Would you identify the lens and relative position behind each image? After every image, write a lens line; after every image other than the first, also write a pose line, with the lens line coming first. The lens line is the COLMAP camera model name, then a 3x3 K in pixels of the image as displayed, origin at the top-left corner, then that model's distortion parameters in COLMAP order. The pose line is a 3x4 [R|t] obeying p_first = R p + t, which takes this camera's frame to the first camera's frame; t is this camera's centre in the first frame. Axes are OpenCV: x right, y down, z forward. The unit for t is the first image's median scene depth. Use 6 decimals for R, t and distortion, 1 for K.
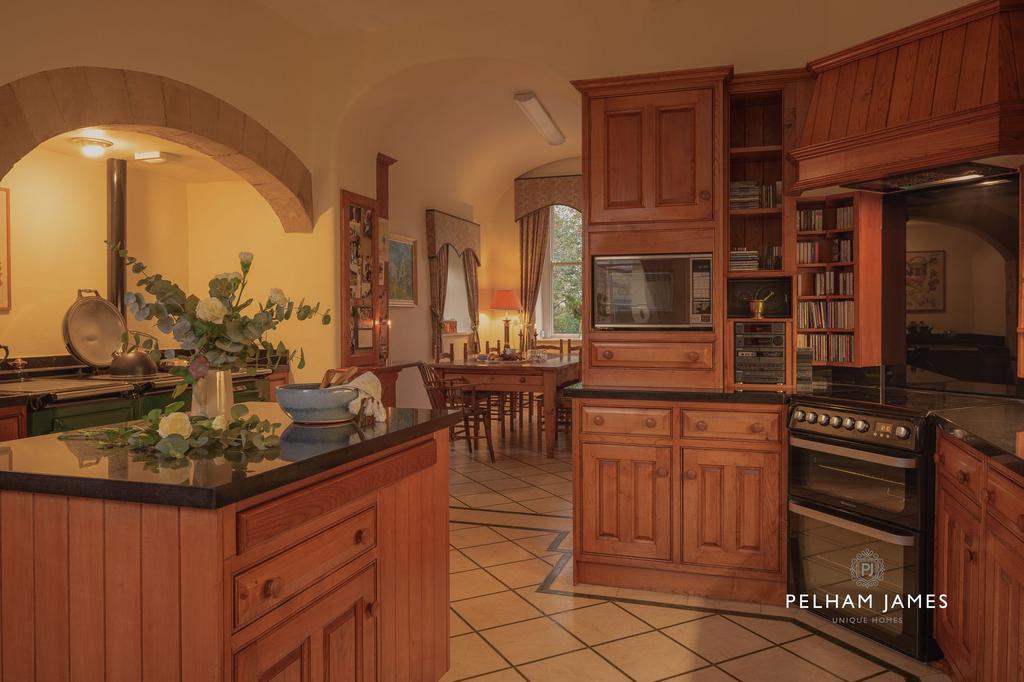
lens RADIAL K [[722.5, 0, 512.0], [0, 722.5, 341.0], [0, 0, 1]] dist [0.001145, 0.000113]
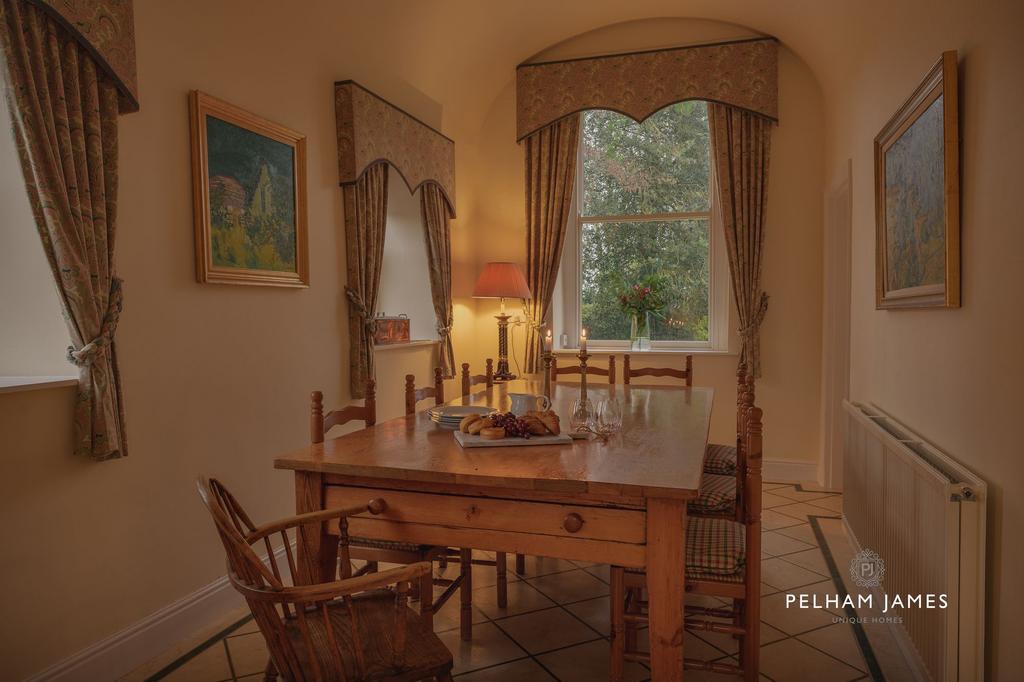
lens RADIAL K [[722.5, 0, 512.0], [0, 722.5, 341.0], [0, 0, 1]] dist [0.001145, 0.000113]
pose [[0.999810, 0.000448, 0.019506, -0.011598], [-0.000629, 0.999957, 0.009281, -0.015976], [-0.019501, -0.009291, 0.999767, 0.463498]]
